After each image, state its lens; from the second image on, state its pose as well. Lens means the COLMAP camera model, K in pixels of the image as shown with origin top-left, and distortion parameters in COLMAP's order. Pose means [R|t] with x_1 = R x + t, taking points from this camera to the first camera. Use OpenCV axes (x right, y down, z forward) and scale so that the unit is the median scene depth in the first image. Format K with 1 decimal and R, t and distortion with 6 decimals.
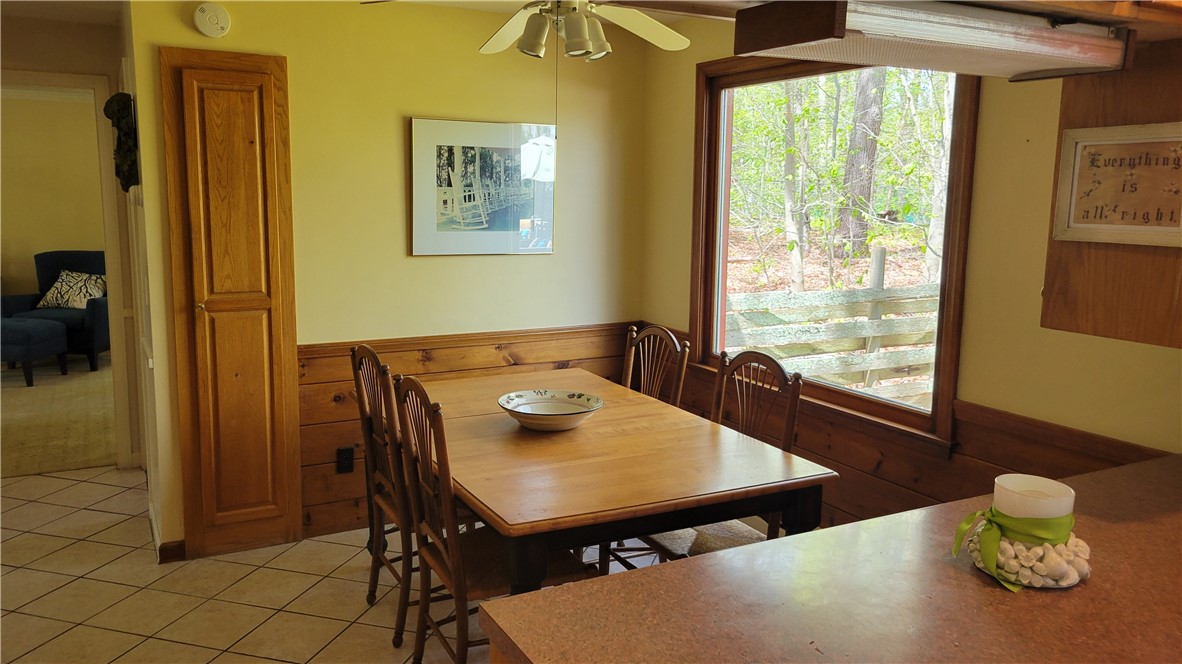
lens RADIAL K [[907.1, 0, 564.6], [0, 907.1, 318.0], [0, 0, 1]] dist [0.038103, 0.004743]
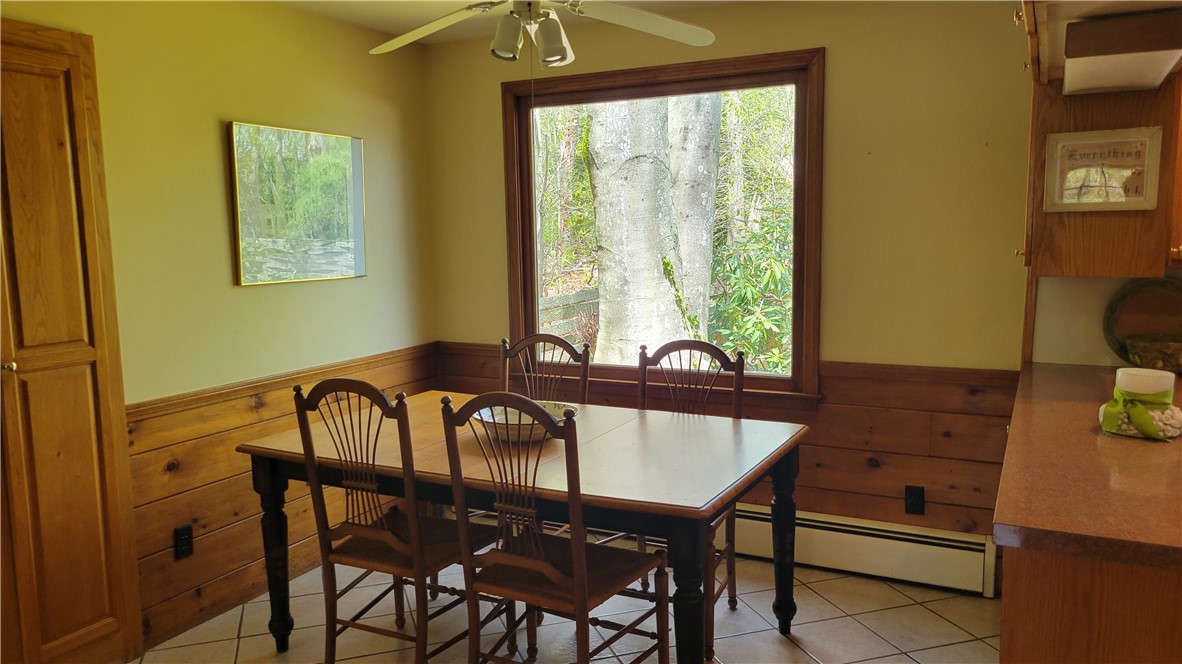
lens RADIAL K [[907.1, 0, 581.4], [0, 907.1, 337.1], [0, 0, 1]] dist [0.038103, 0.004743]
pose [[0.813161, -0.096157, 0.574041, -0.431150], [0.109832, 0.993890, 0.010902, 0.005965], [-0.571582, 0.054183, 0.818754, 0.130303]]
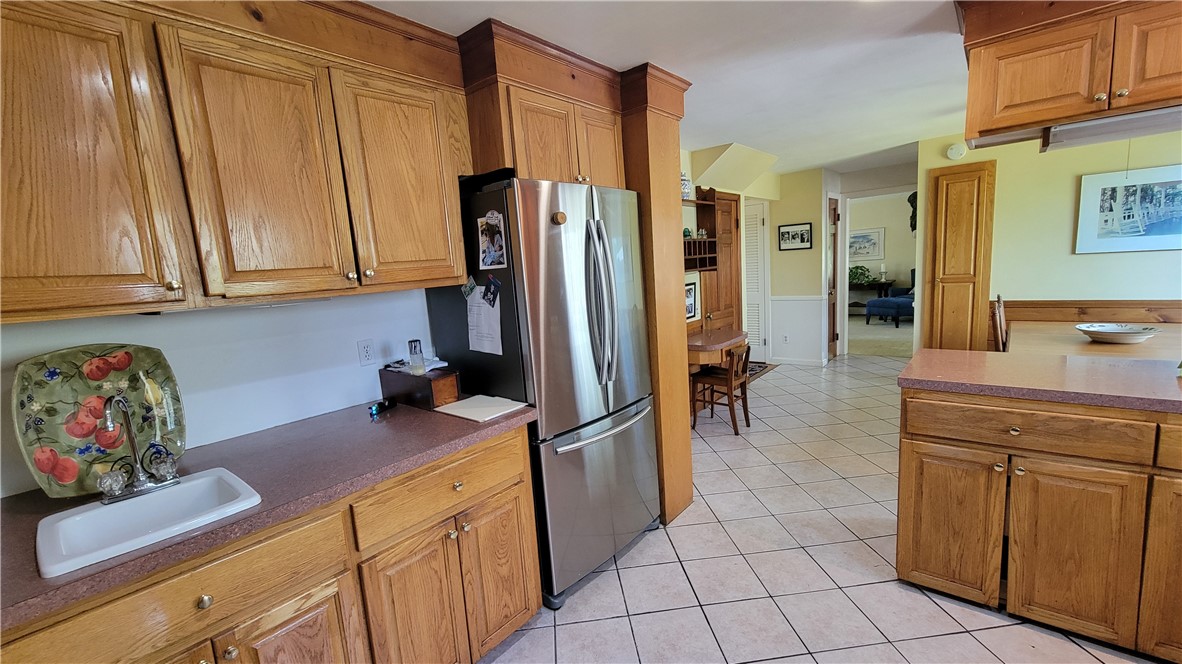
lens RADIAL K [[480.7, 0, 593.4], [0, 480.7, 337.6], [0, 0, 1]] dist [0.000339, -0.000185]
pose [[0.377641, 0.100752, -0.920454, 0.385951], [-0.062599, 0.994566, 0.083181, 0.080880], [0.923834, 0.026207, 0.381896, -0.246487]]
